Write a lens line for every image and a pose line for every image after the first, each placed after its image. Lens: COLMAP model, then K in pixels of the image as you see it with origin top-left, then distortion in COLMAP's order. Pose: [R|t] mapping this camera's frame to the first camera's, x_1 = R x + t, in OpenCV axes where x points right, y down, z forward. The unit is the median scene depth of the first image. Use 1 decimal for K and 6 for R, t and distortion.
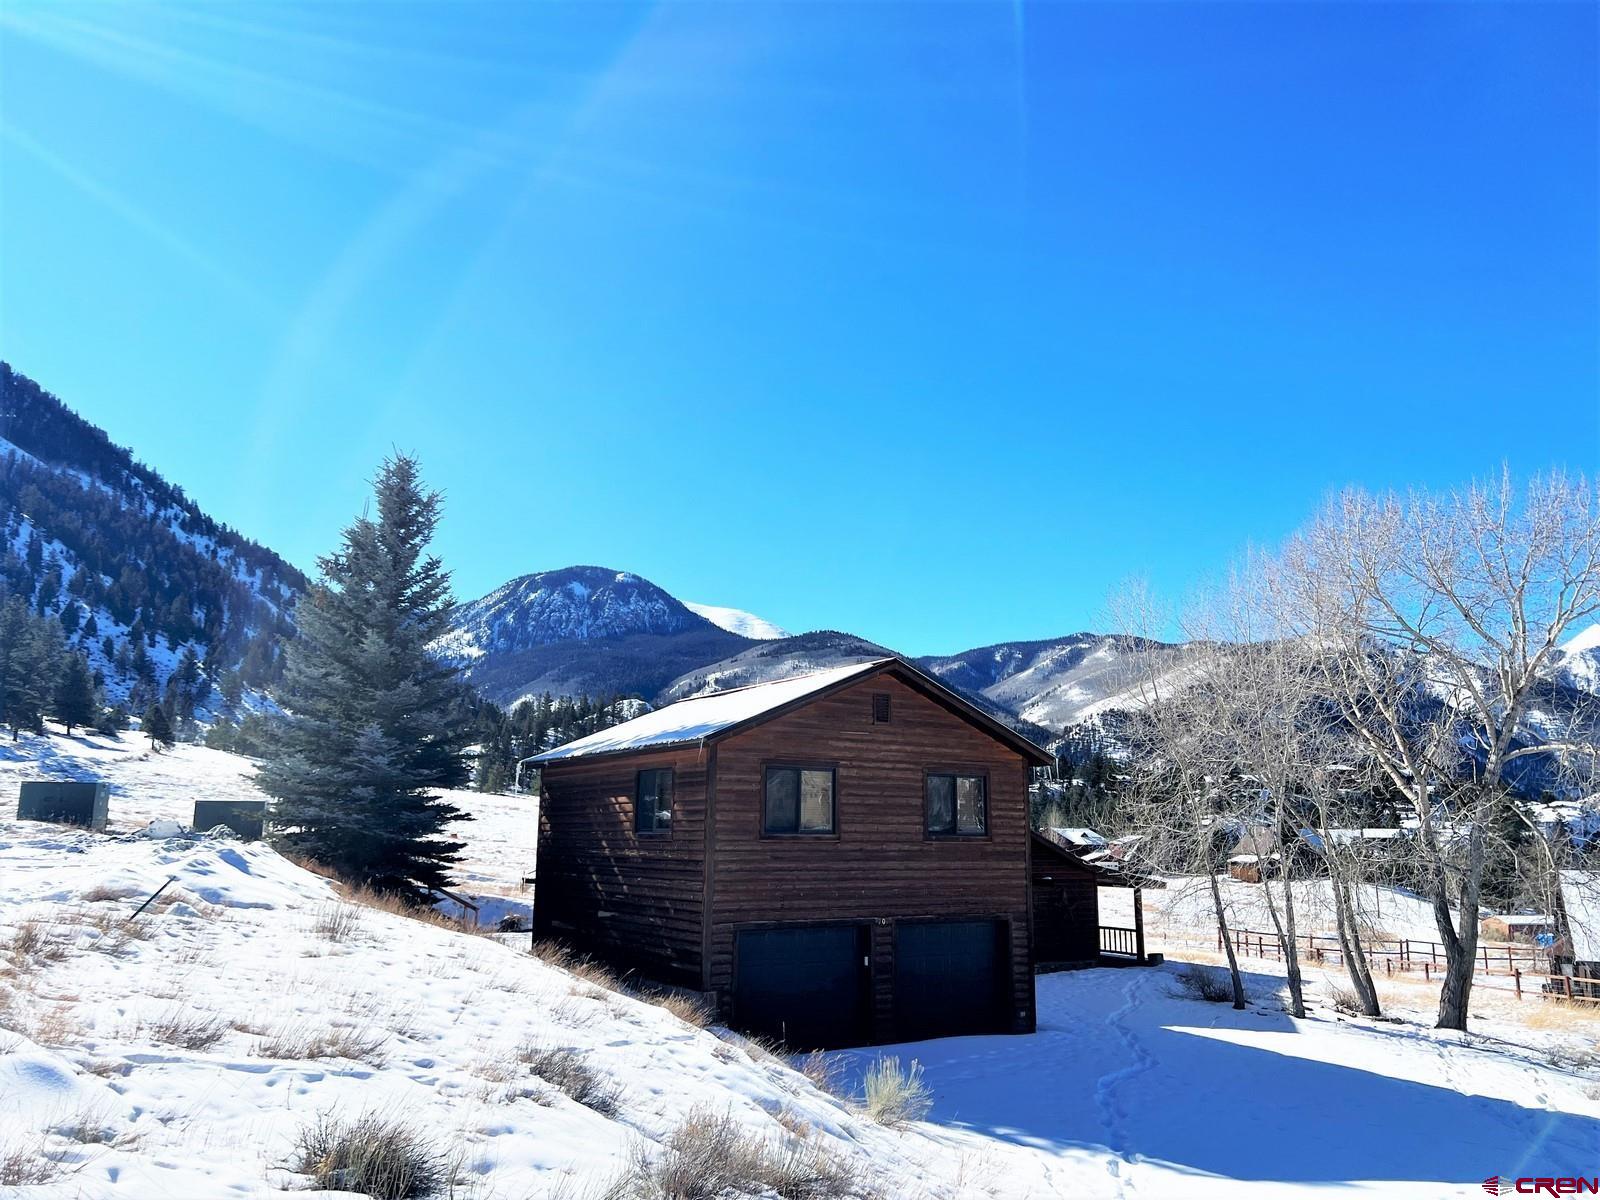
lens RADIAL K [[1223.1, 0, 812.6], [0, 1223.1, 599.8], [0, 0, 1]] dist [0.126611, -0.182536]
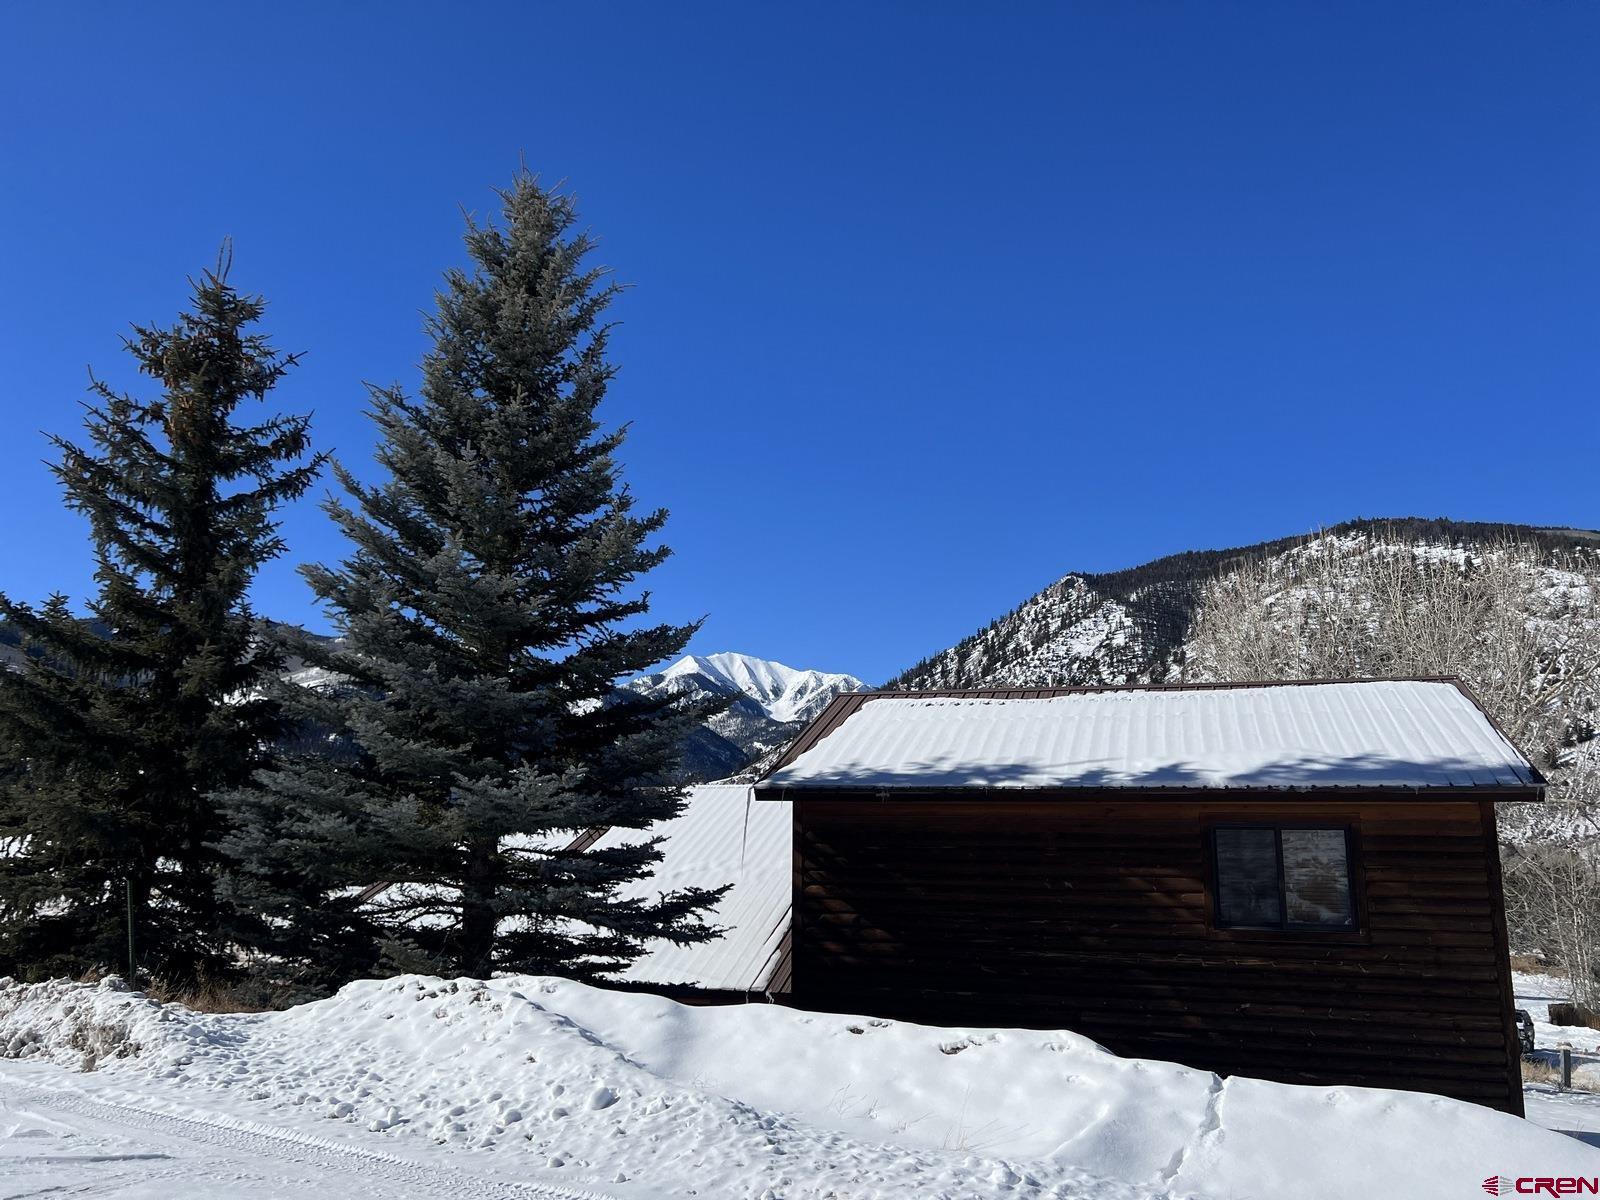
lens RADIAL K [[1198.2, 0, 810.4], [0, 1198.2, 601.8], [0, 0, 1]] dist [0.063366, -0.065287]
pose [[0.759352, 0.123866, 0.638782, -0.699333], [-0.124587, 0.991228, -0.044106, 0.082663], [-0.638641, -0.046092, 0.768123, 0.684432]]
